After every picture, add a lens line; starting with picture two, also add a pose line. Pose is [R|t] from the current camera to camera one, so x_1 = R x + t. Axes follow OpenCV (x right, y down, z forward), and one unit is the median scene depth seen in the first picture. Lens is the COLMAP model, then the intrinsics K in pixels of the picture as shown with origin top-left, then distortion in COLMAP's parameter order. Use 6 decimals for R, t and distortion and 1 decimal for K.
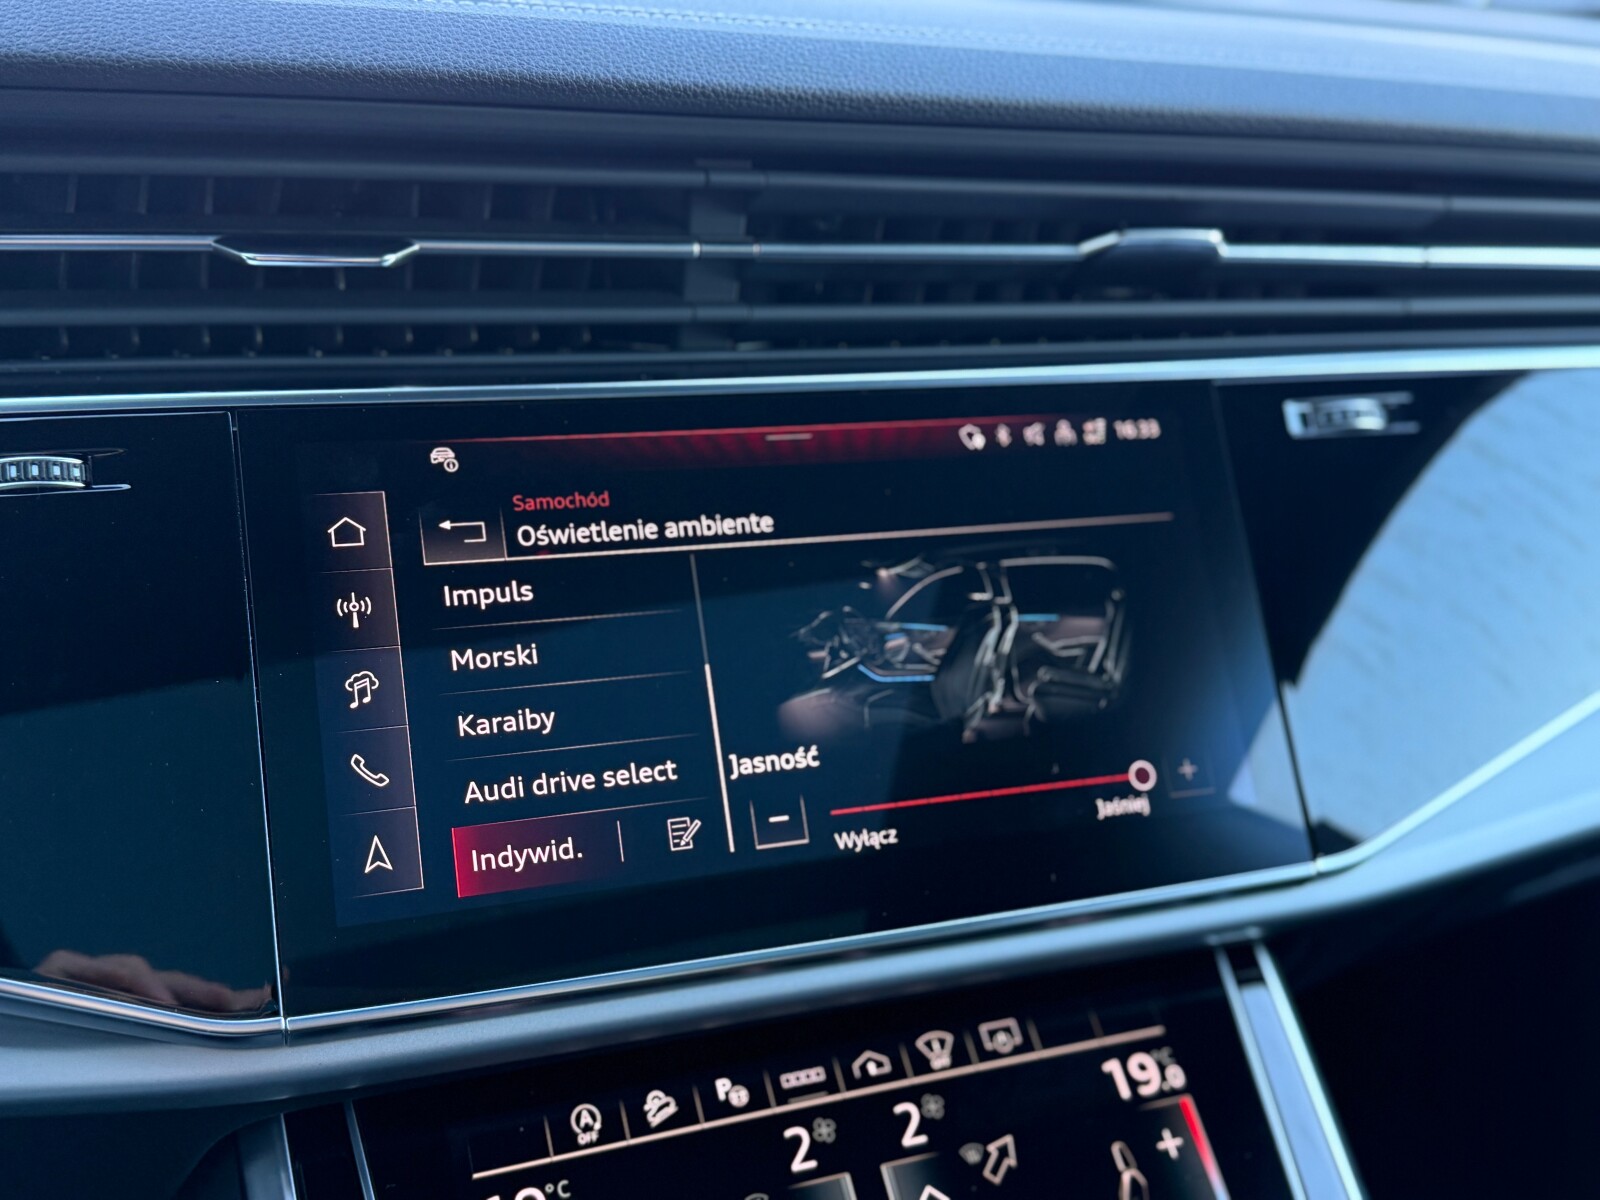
lens RADIAL K [[1633.1, 0, 794.4], [0, 1633.1, 605.2], [0, 0, 1]] dist [0.207339, -0.560028]
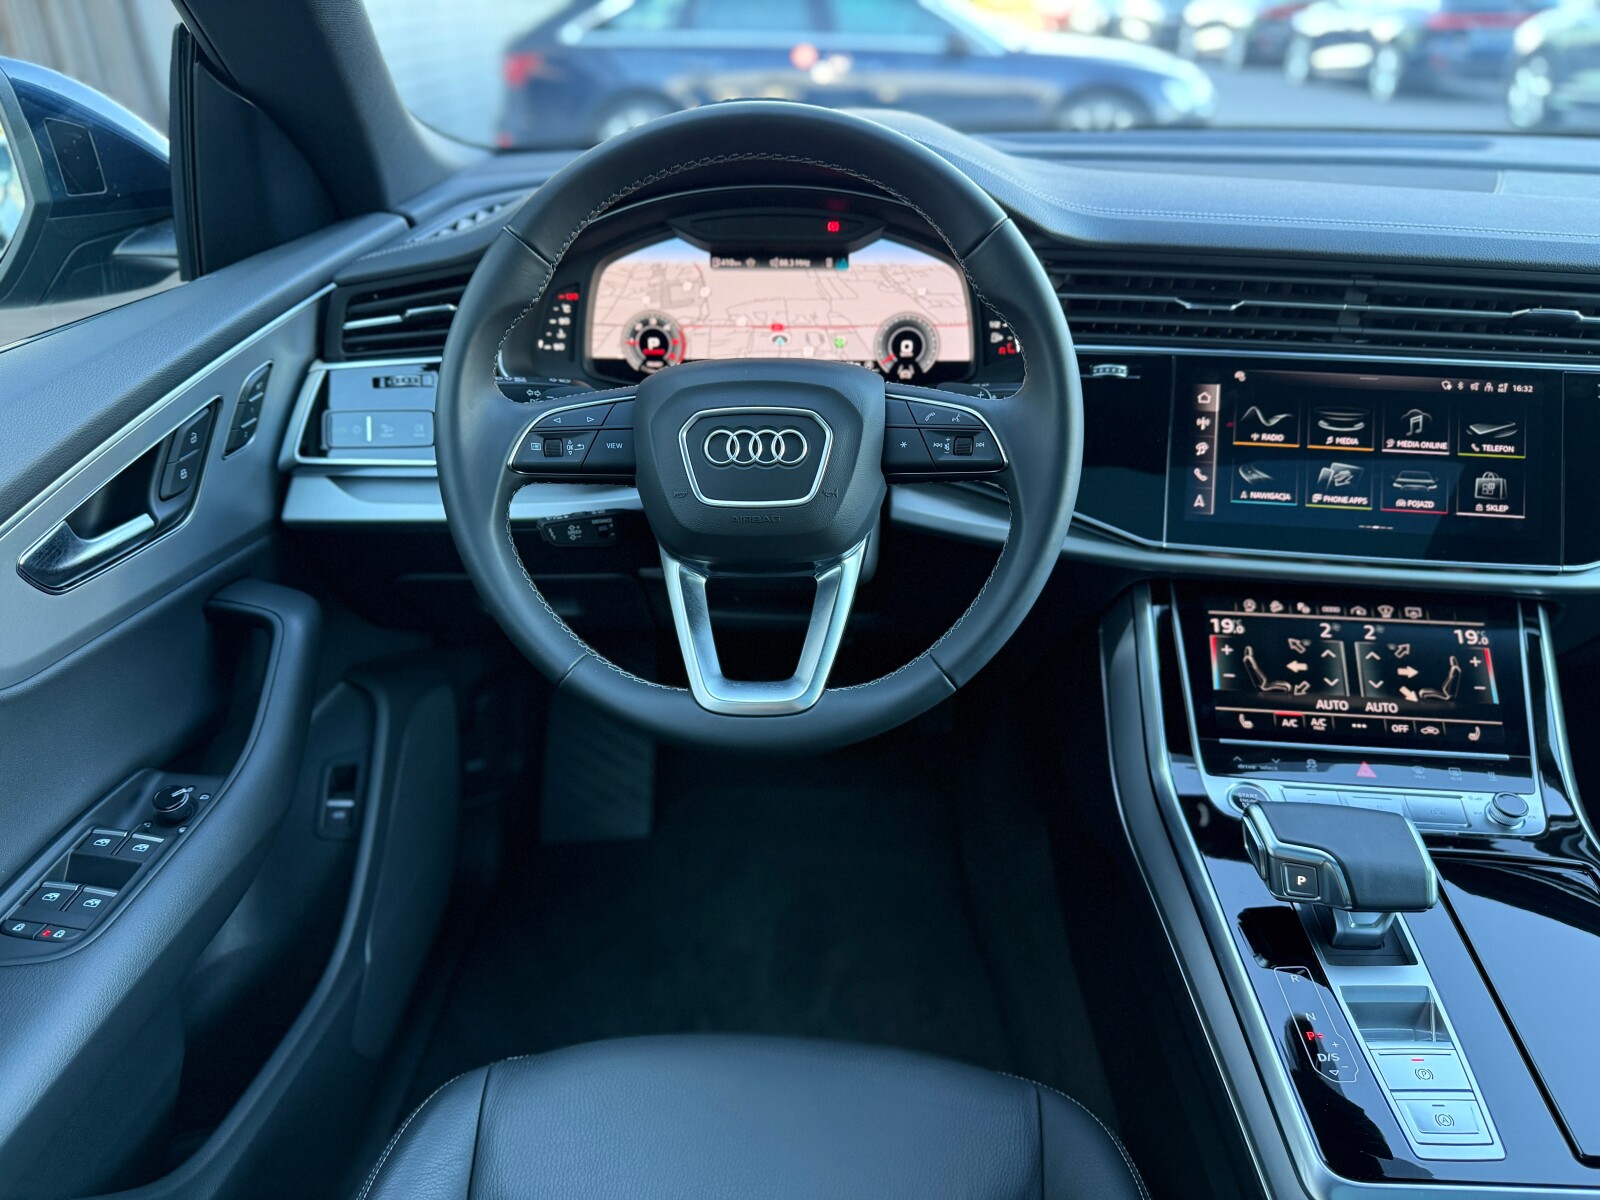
lens RADIAL K [[1125.9, 0, 793.5], [0, 1125.9, 606.0], [0, 0, 1]] dist [0.039273, -0.095882]
pose [[0.883870, 0.173100, -0.434523, 0.031606], [-0.121184, 0.982026, 0.144706, 0.112190], [0.451762, -0.075244, 0.888960, -1.122656]]
